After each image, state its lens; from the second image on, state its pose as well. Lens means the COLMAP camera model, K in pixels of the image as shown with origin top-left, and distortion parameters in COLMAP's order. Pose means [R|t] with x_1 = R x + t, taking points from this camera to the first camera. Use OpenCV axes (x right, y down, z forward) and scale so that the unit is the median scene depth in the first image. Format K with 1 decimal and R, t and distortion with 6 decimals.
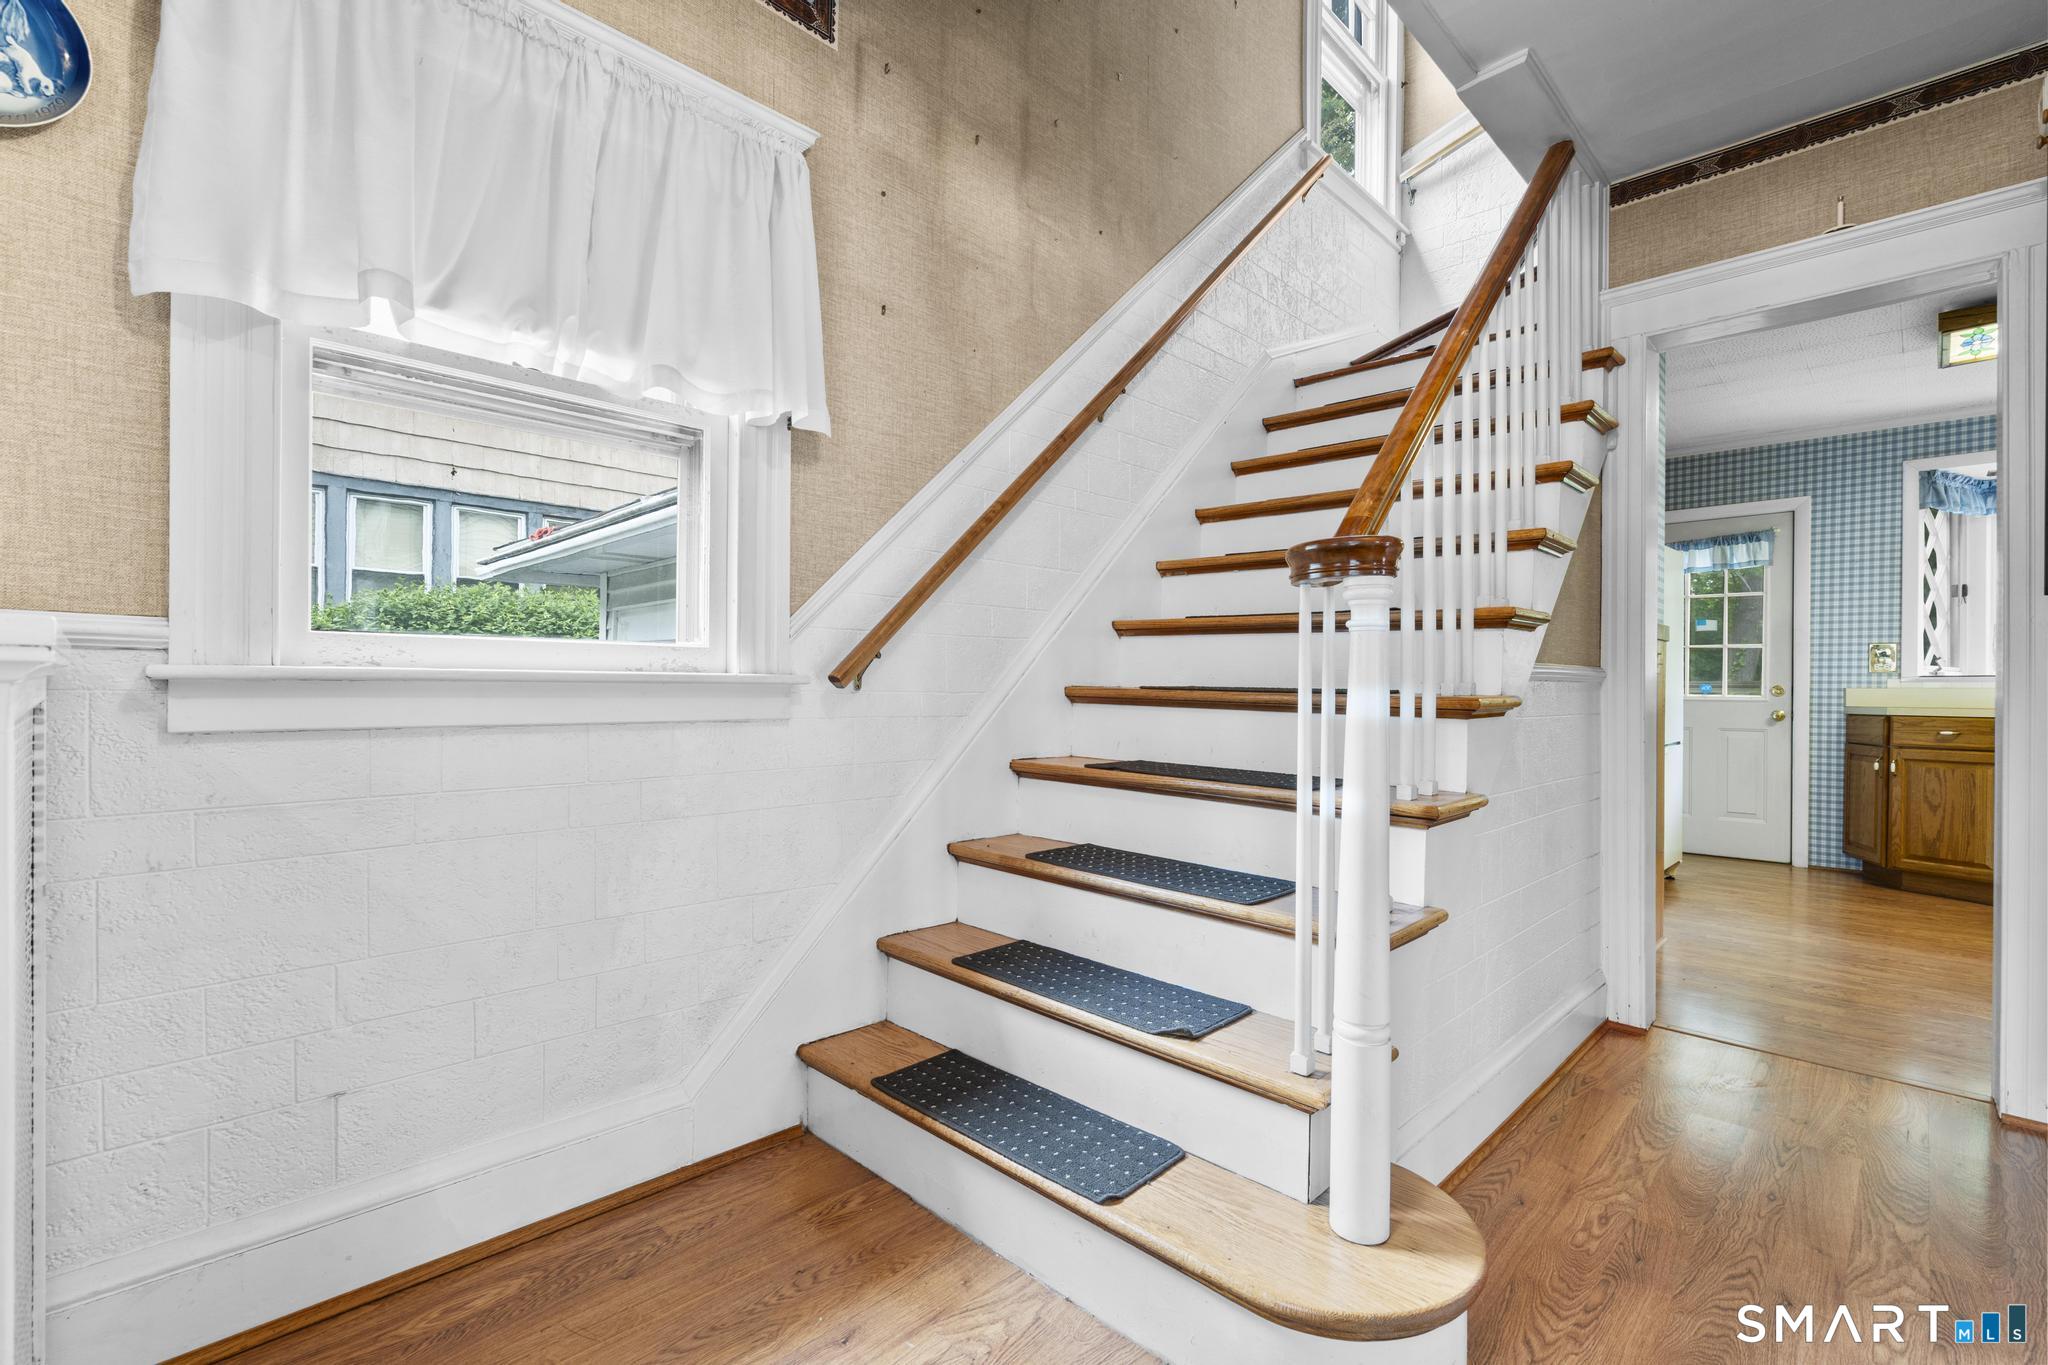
lens RADIAL K [[931.2, 0, 1032.5], [0, 931.2, 692.5], [0, 0, 1]] dist [-0.005192, 0.002956]
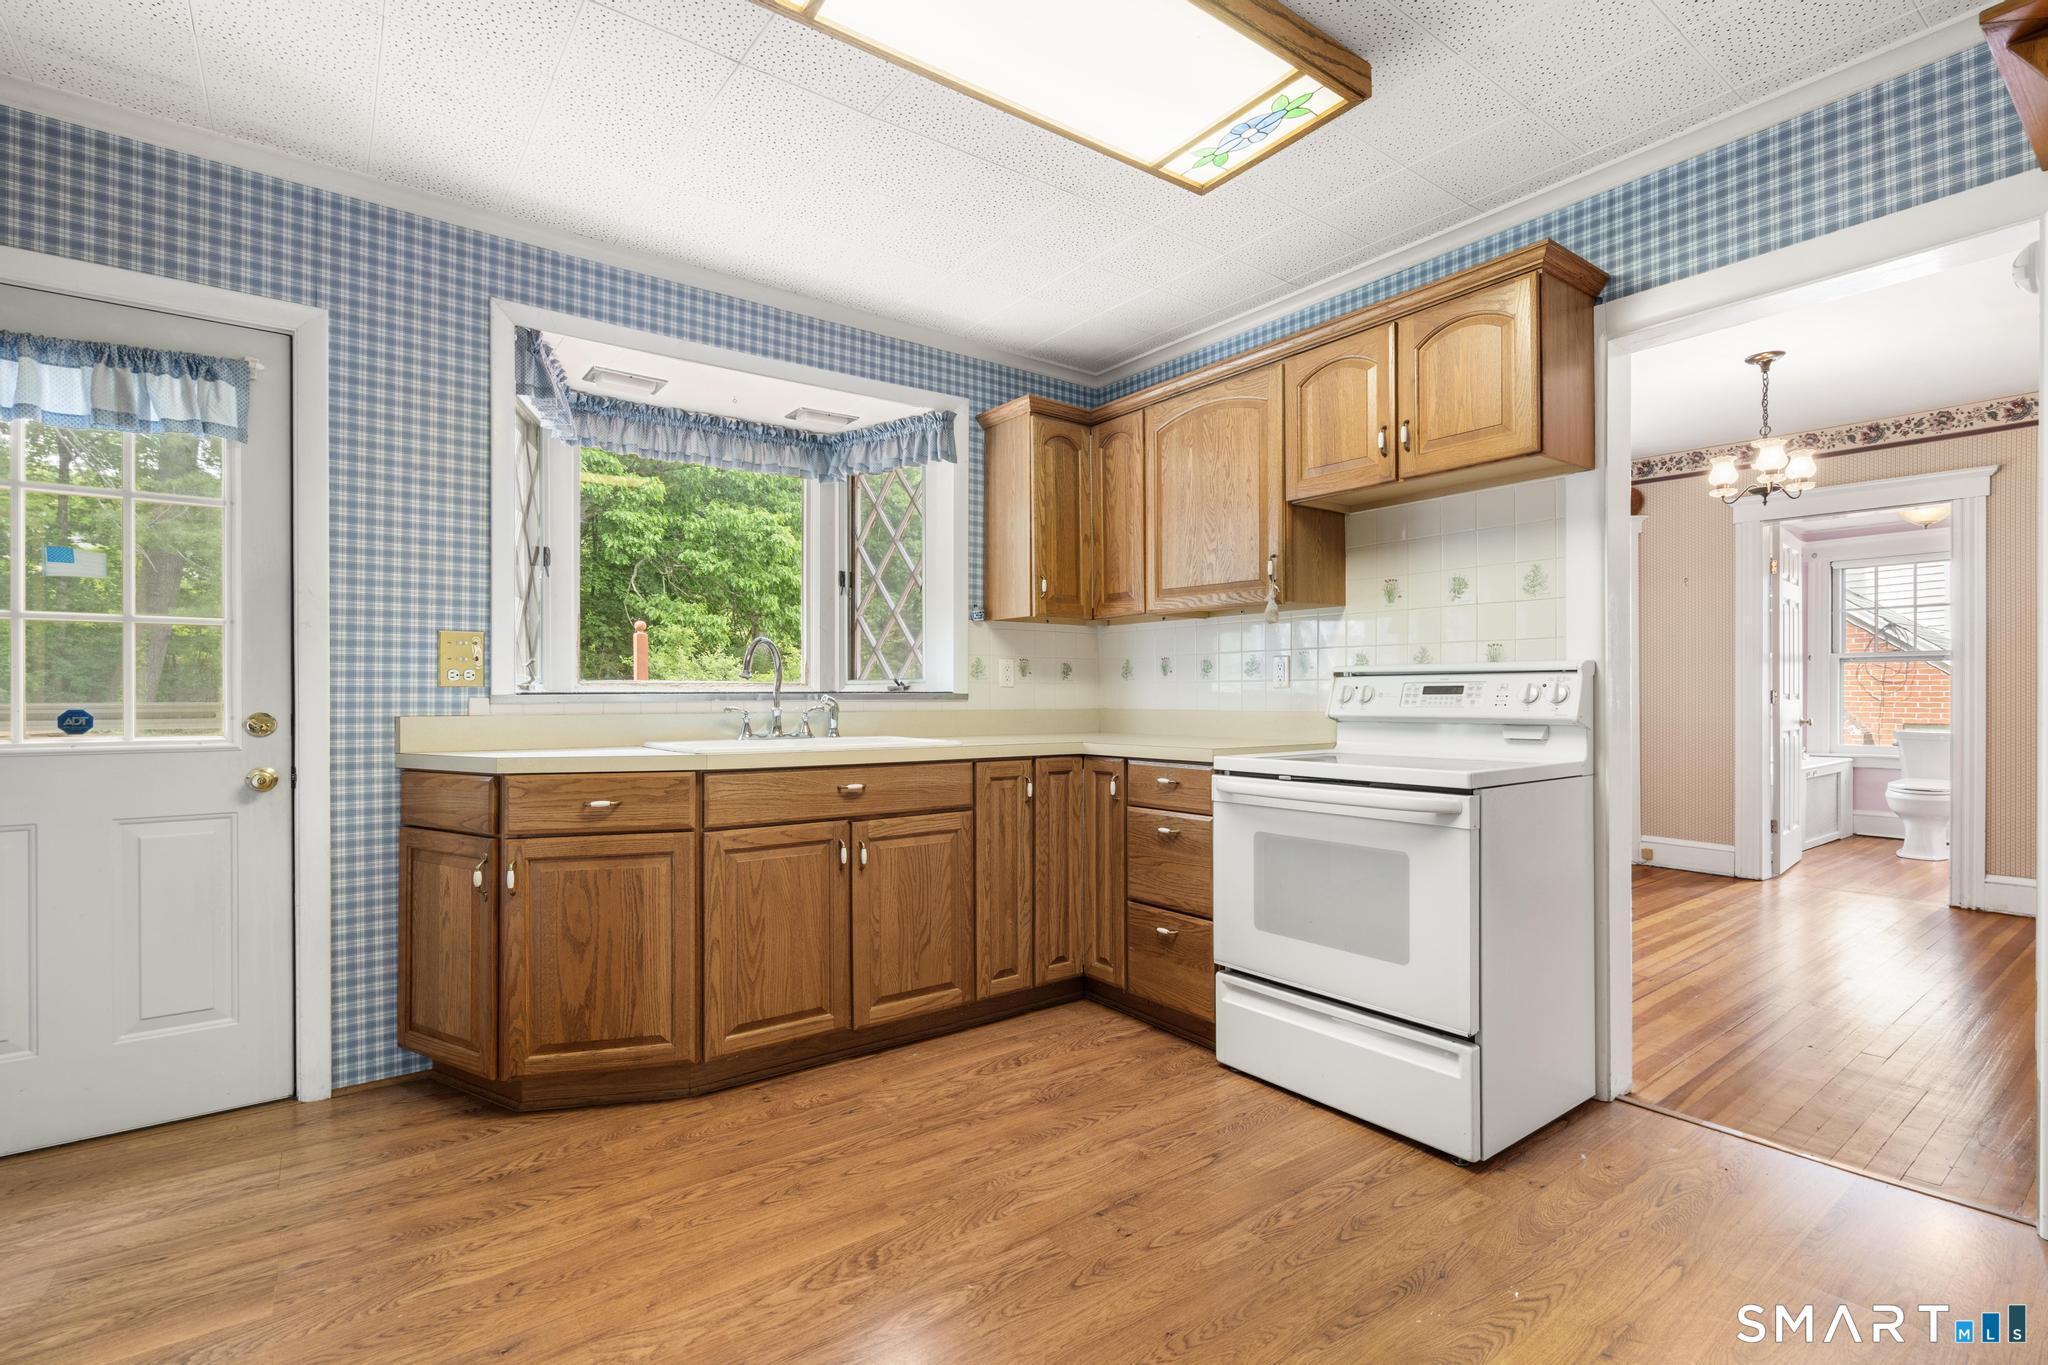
lens RADIAL K [[931.2, 0, 1029.5], [0, 931.2, 695.7], [0, 0, 1]] dist [-0.005192, 0.002956]
pose [[0.156209, -0.008033, 0.987691, 0.429930], [0.006207, 0.999955, 0.007151, -0.017256], [-0.987705, 0.005014, 0.156252, 0.581030]]
